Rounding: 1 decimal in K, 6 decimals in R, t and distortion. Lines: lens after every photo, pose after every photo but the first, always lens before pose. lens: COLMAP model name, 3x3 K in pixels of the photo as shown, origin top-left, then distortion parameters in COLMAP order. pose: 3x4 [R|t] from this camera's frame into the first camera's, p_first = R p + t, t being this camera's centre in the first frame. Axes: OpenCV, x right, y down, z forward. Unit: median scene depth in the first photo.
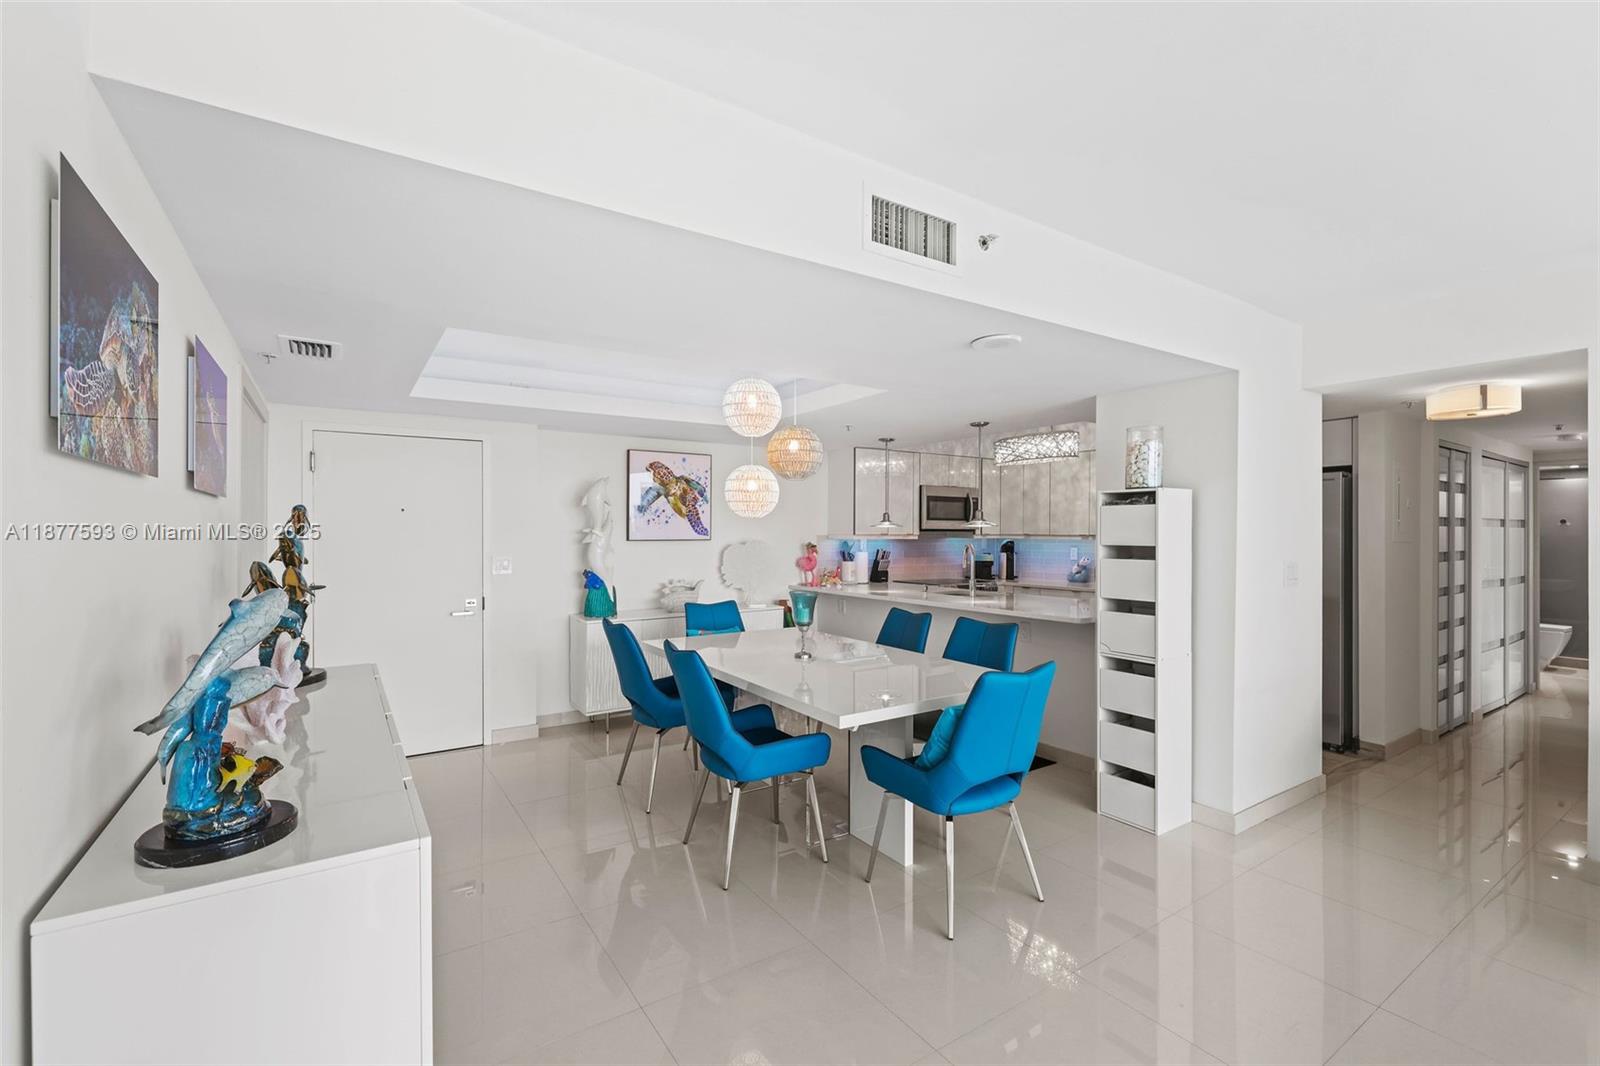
lens RADIAL K [[703.6, 0, 812.1], [0, 703.6, 532.8], [0, 0, 1]] dist [0.002563, -0.000009]
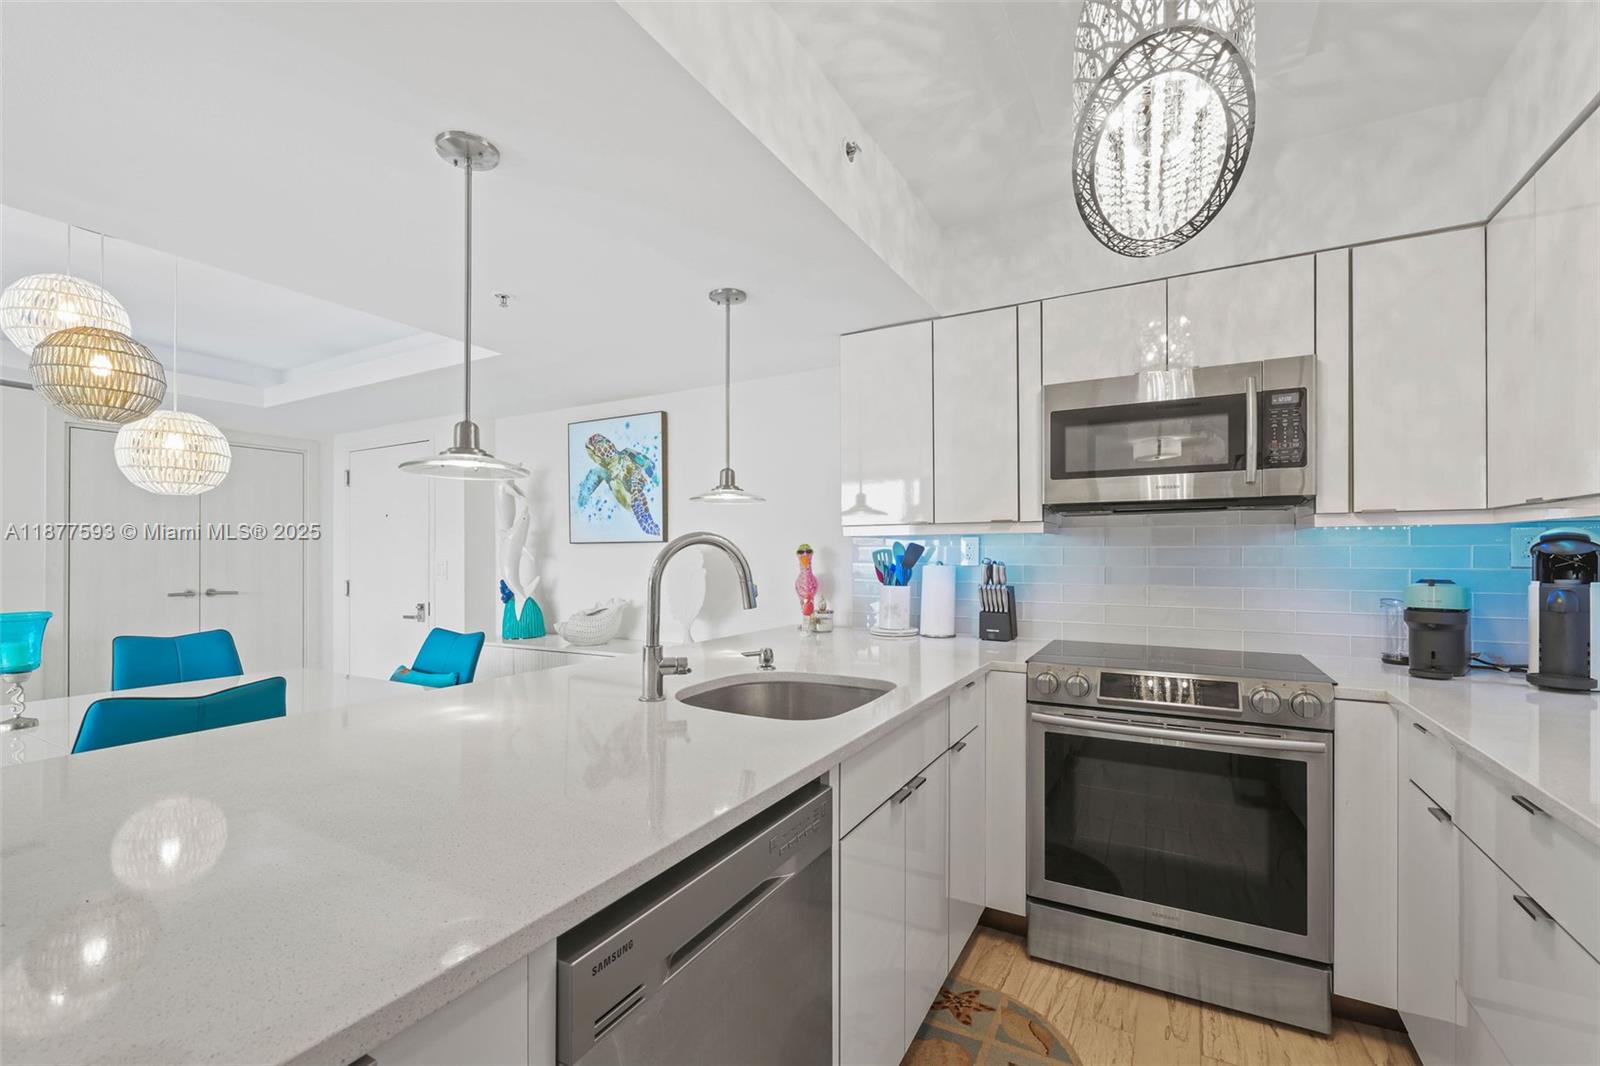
lens RADIAL K [[703.6, 0, 791.6], [0, 703.6, 551.5], [0, 0, 1]] dist [0.002563, -0.000009]
pose [[0.429539, -0.005930, -0.903029, 0.508734], [0.005089, 0.999978, -0.004146, 0.023440], [0.903034, -0.002815, 0.429560, 0.844239]]
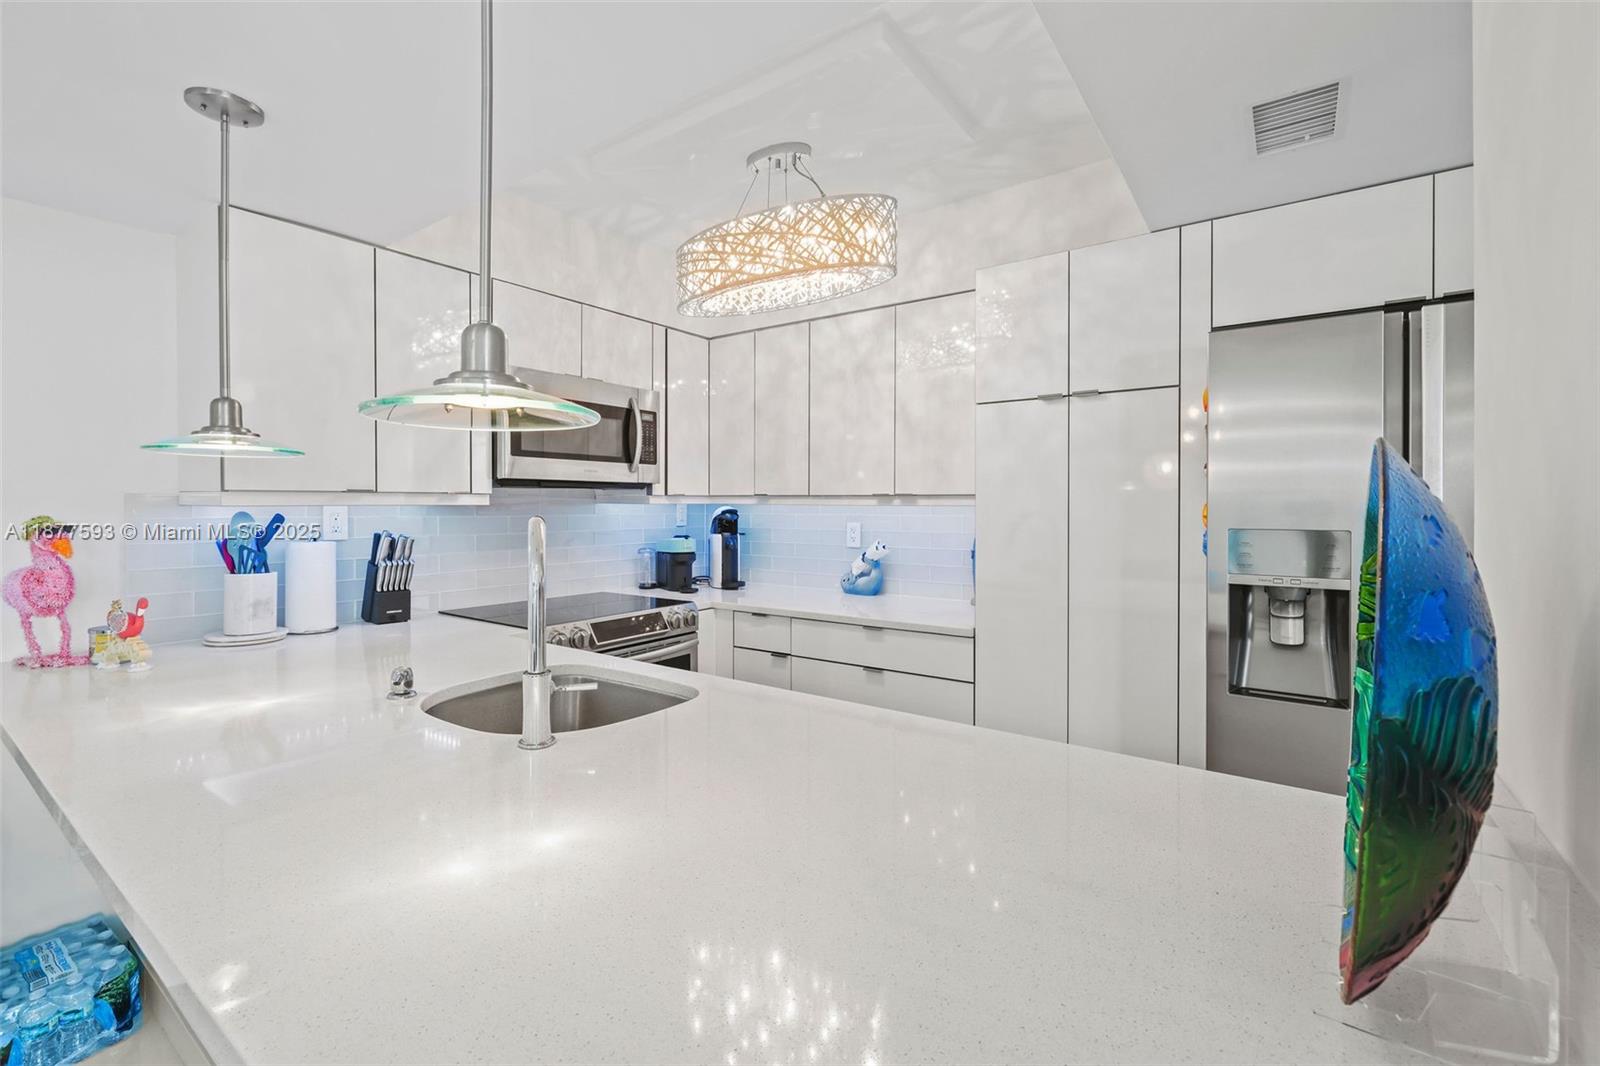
lens RADIAL K [[703.6, 0, 801.6], [0, 703.6, 512.9], [0, 0, 1]] dist [0.002563, -0.000009]
pose [[0.940409, -0.007136, 0.339970, 0.211433], [0.002043, 0.999880, 0.015337, 0.009113], [-0.340039, -0.013728, 0.940311, 0.681494]]
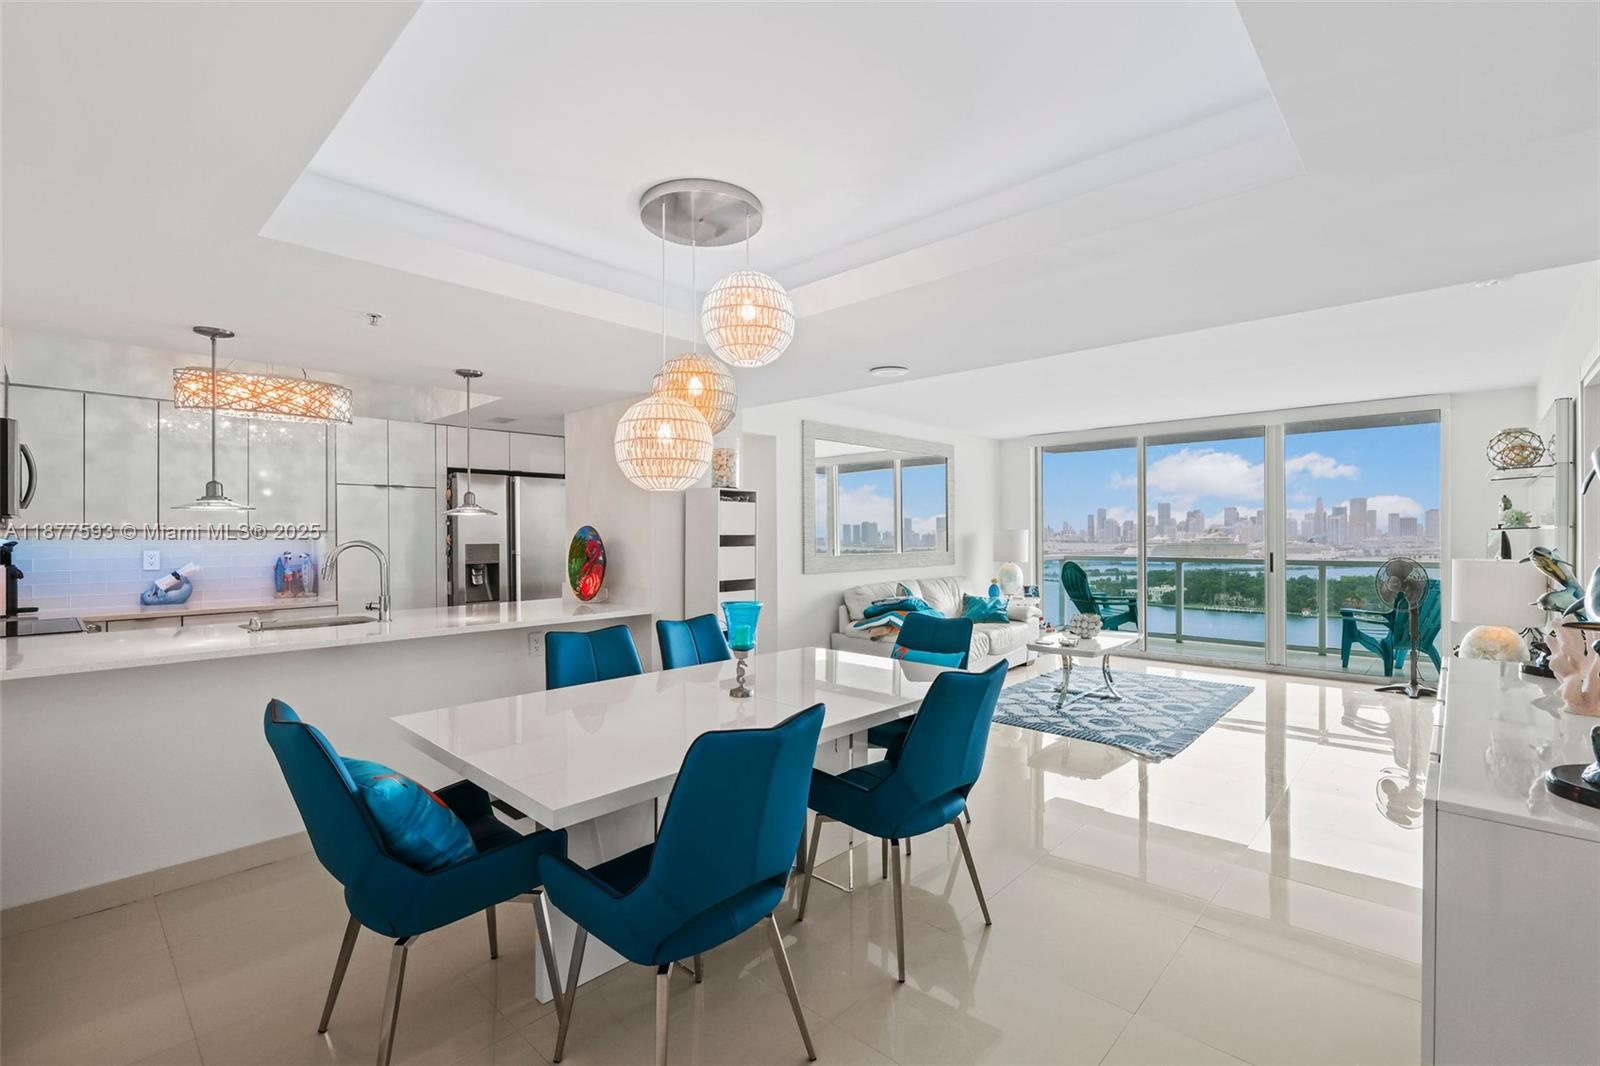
lens RADIAL K [[703.6, 0, 783.0], [0, 703.6, 542.1], [0, 0, 1]] dist [0.002563, -0.000009]
pose [[-0.203656, -0.011794, 0.978971, -0.460082], [0.000780, 0.999925, 0.012209, 0.008026], [-0.979042, 0.003250, -0.203632, 0.705236]]
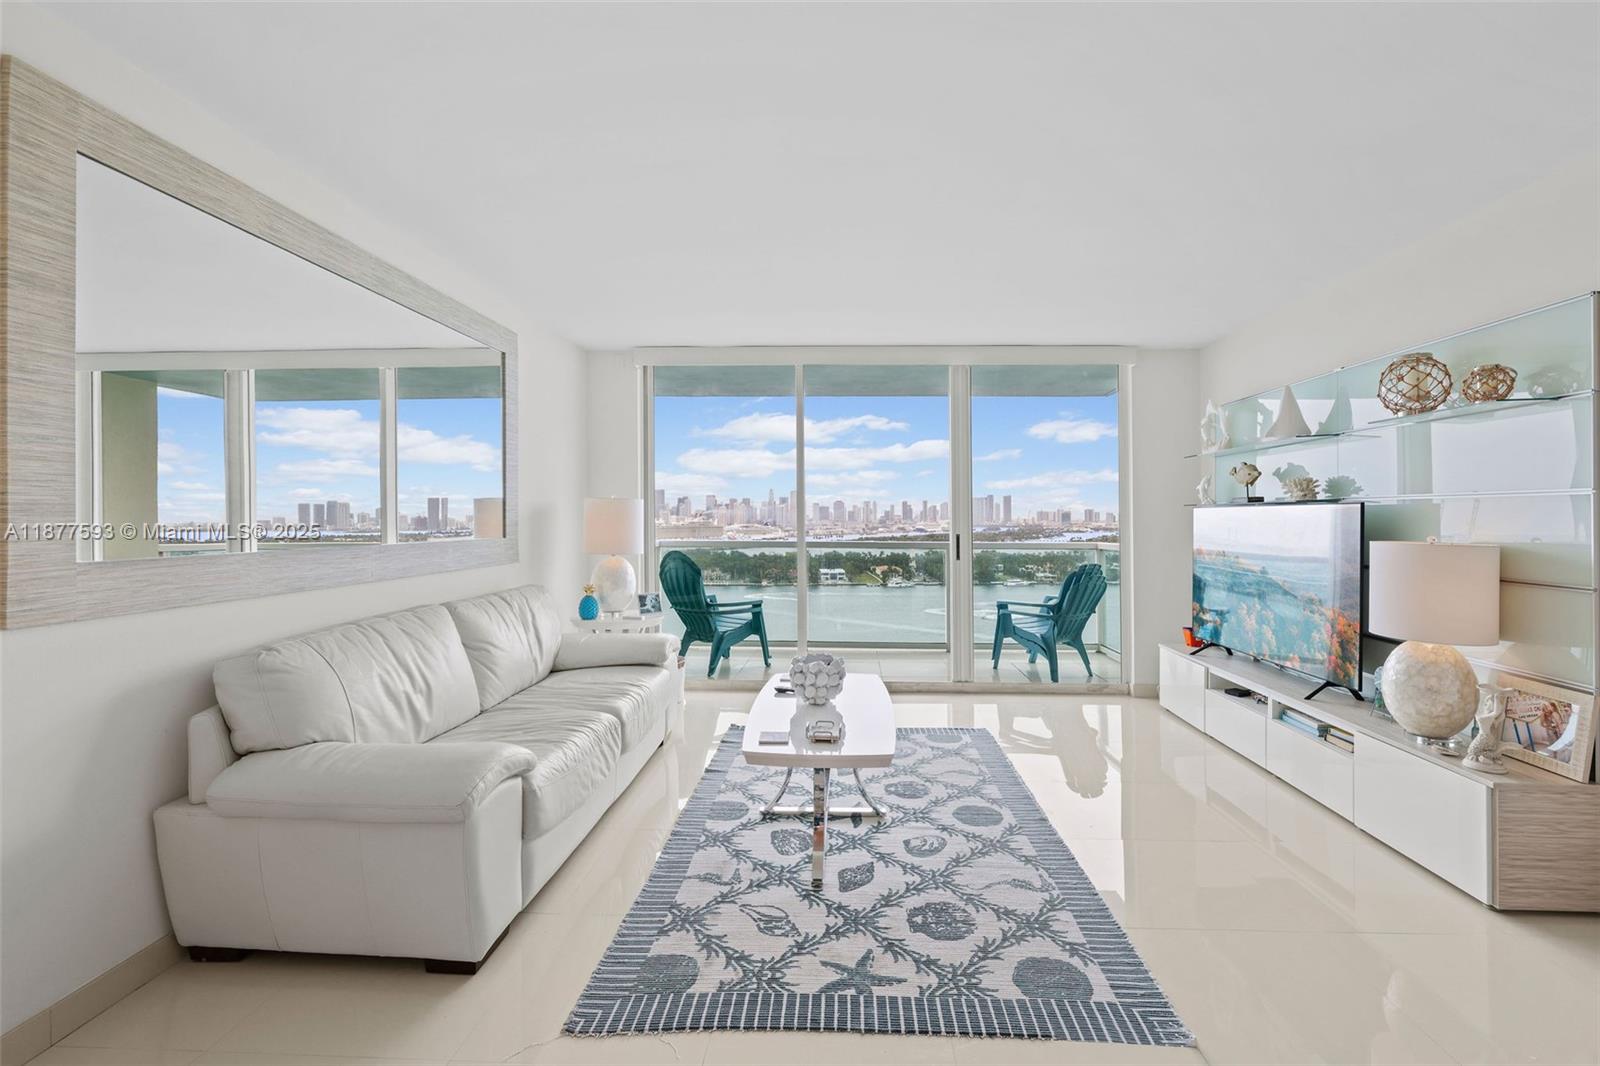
lens RADIAL K [[703.6, 0, 821.1], [0, 703.6, 515.3], [0, 0, 1]] dist [0.002563, -0.000009]
pose [[-0.800680, -0.003347, 0.599083, 0.142819], [-0.007473, 0.999962, -0.004401, 0.020787], [-0.599046, -0.008000, -0.800675, 0.486912]]
